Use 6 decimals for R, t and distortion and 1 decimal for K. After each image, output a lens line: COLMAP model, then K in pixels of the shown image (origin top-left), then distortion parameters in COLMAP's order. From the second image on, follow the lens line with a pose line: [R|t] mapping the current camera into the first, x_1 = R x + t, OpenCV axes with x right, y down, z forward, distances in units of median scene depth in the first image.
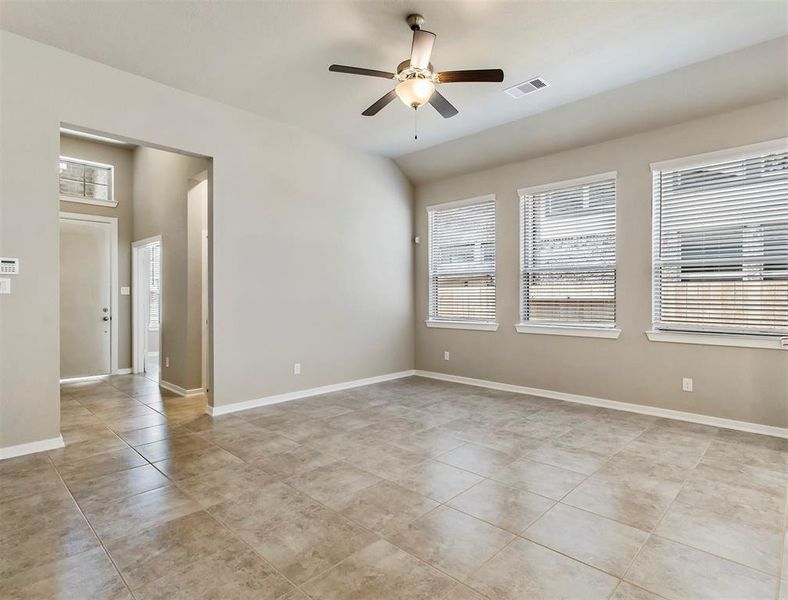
lens RADIAL K [[425.4, 0, 411.7], [0, 425.4, 295.7], [0, 0, 1]] dist [0.005055, -0.000791]
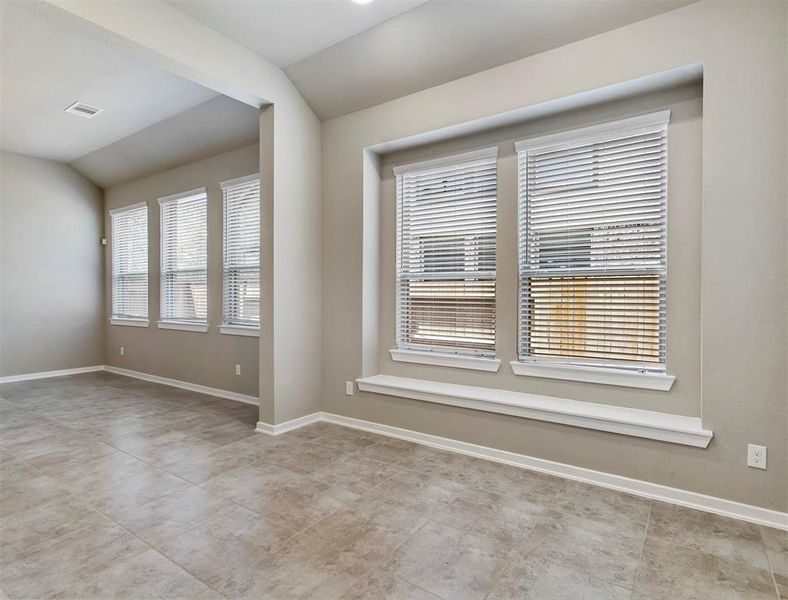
lens RADIAL K [[425.4, 0, 395.9], [0, 425.4, 297.4], [0, 0, 1]] dist [0.005055, -0.000791]
pose [[0.988895, 0.000745, 0.148615, 0.622924], [-0.001880, 0.999970, 0.007499, -0.002627], [-0.148605, -0.007695, 0.988867, -0.162023]]
